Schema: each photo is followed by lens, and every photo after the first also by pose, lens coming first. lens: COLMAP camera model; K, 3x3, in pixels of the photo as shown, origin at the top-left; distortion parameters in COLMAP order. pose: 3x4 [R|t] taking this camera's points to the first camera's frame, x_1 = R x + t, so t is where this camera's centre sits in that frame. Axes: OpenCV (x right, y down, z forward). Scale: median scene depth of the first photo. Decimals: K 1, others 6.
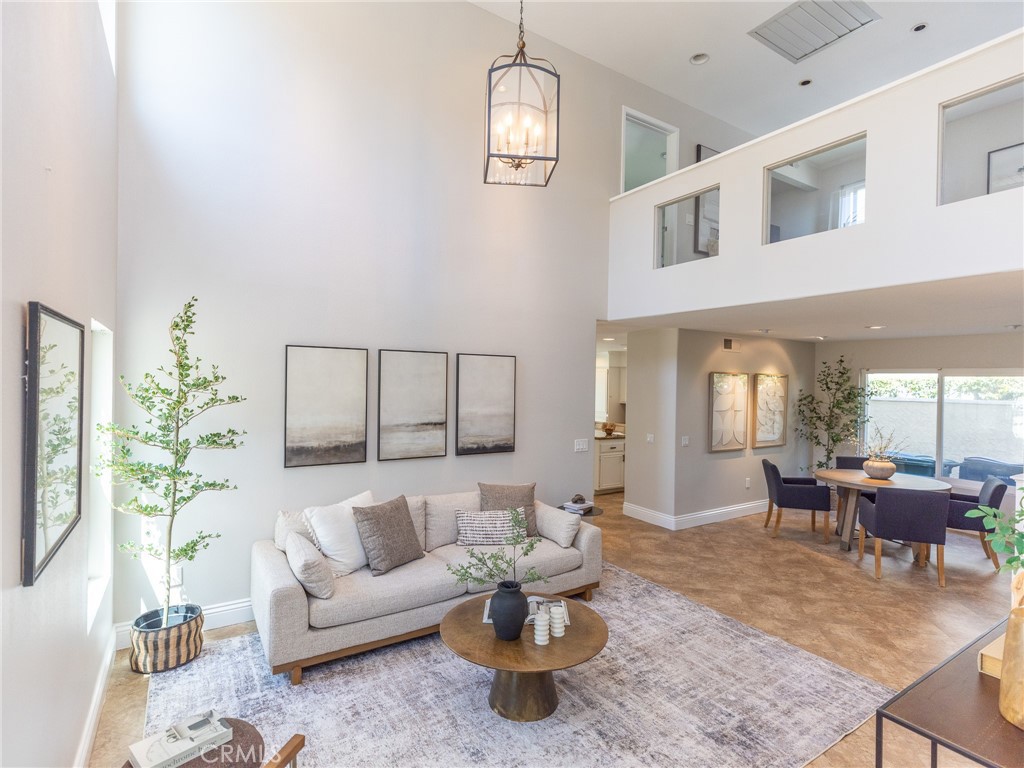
lens RADIAL K [[526.8, 0, 512.0], [0, 526.8, 384.0], [0, 0, 1]] dist [0.001729, 0.000006]
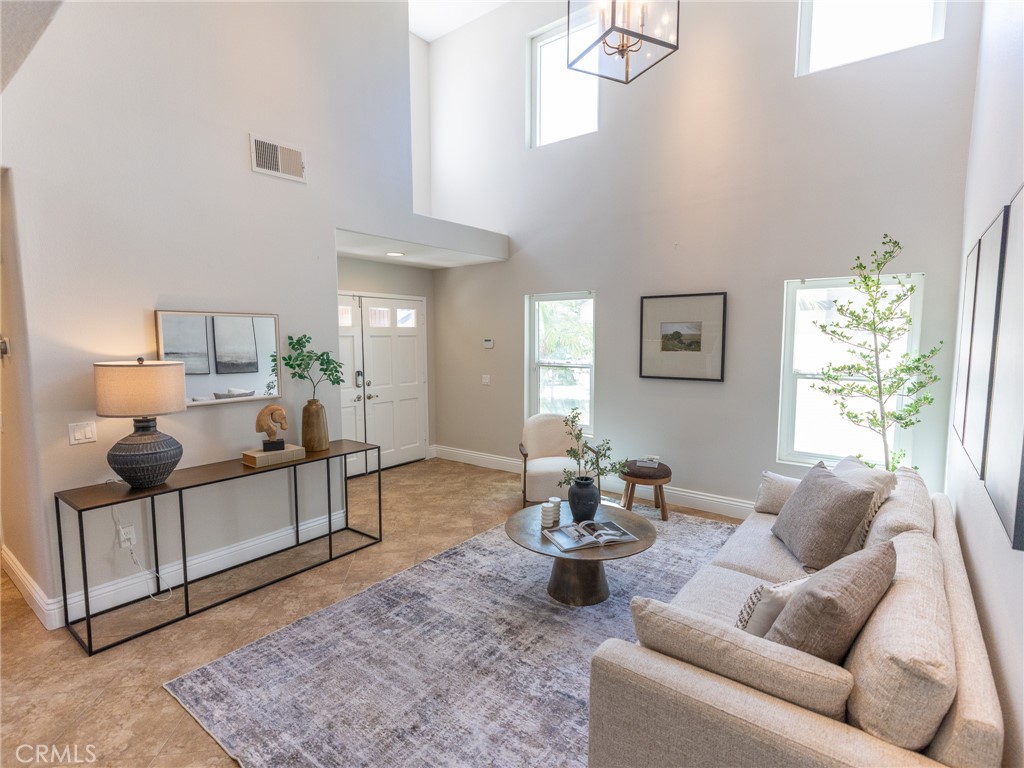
lens RADIAL K [[526.8, 0, 512.0], [0, 526.8, 384.0], [0, 0, 1]] dist [0.001729, 0.000006]
pose [[-0.943255, 0.016710, -0.331650, 0.509632], [-0.014394, 0.995737, 0.091107, 0.055062], [0.331758, 0.090711, -0.938993, 1.921524]]
